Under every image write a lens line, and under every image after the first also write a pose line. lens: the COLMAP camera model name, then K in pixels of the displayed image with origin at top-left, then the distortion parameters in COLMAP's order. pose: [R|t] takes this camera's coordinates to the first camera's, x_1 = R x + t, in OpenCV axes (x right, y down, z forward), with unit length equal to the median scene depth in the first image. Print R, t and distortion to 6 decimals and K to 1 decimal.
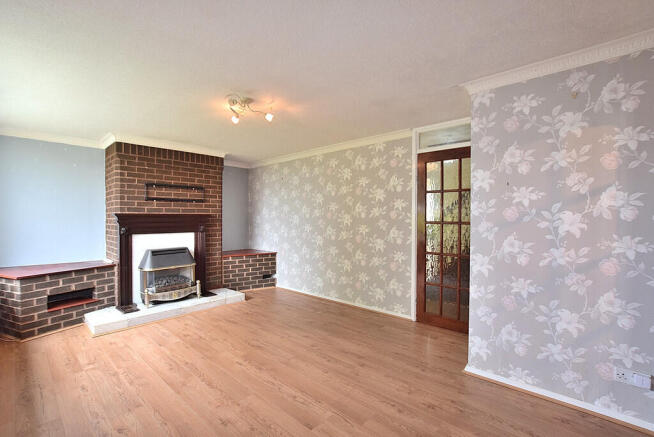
lens RADIAL K [[289.2, 0, 326.7], [0, 289.2, 221.3], [0, 0, 1]] dist [-0.030118, 0.000577]
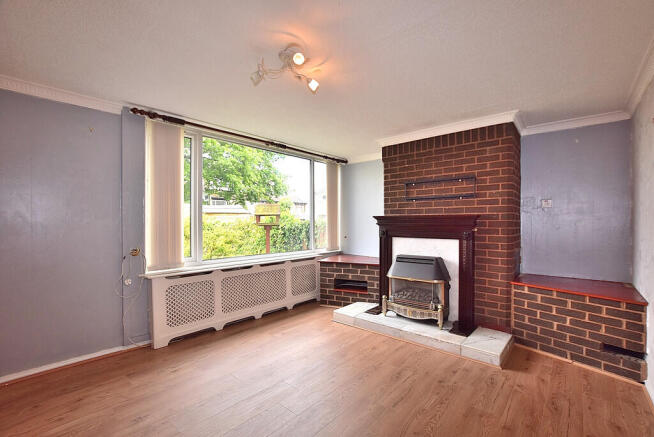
lens RADIAL K [[289.2, 0, 326.7], [0, 289.2, 221.3], [0, 0, 1]] dist [-0.030118, 0.000577]
pose [[0.010350, -0.000619, -0.999946, 0.329038], [-0.010028, 0.999949, -0.000723, -0.005689], [0.999896, 0.010035, 0.010343, 0.809960]]
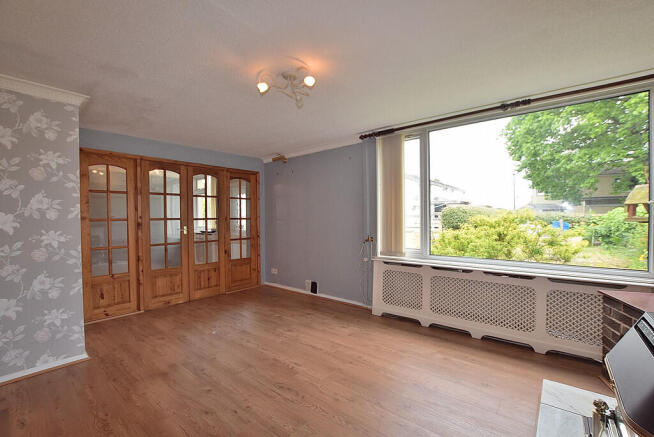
lens RADIAL K [[285.2, 0, 324.2], [0, 285.2, 221.3], [0, 0, 1]] dist [-0.057762, 0.000020]
pose [[-0.999704, 0.006935, -0.023340, -0.262730], [0.006415, 0.999731, 0.022286, -0.008825], [0.023488, 0.022130, -0.999479, 1.357065]]
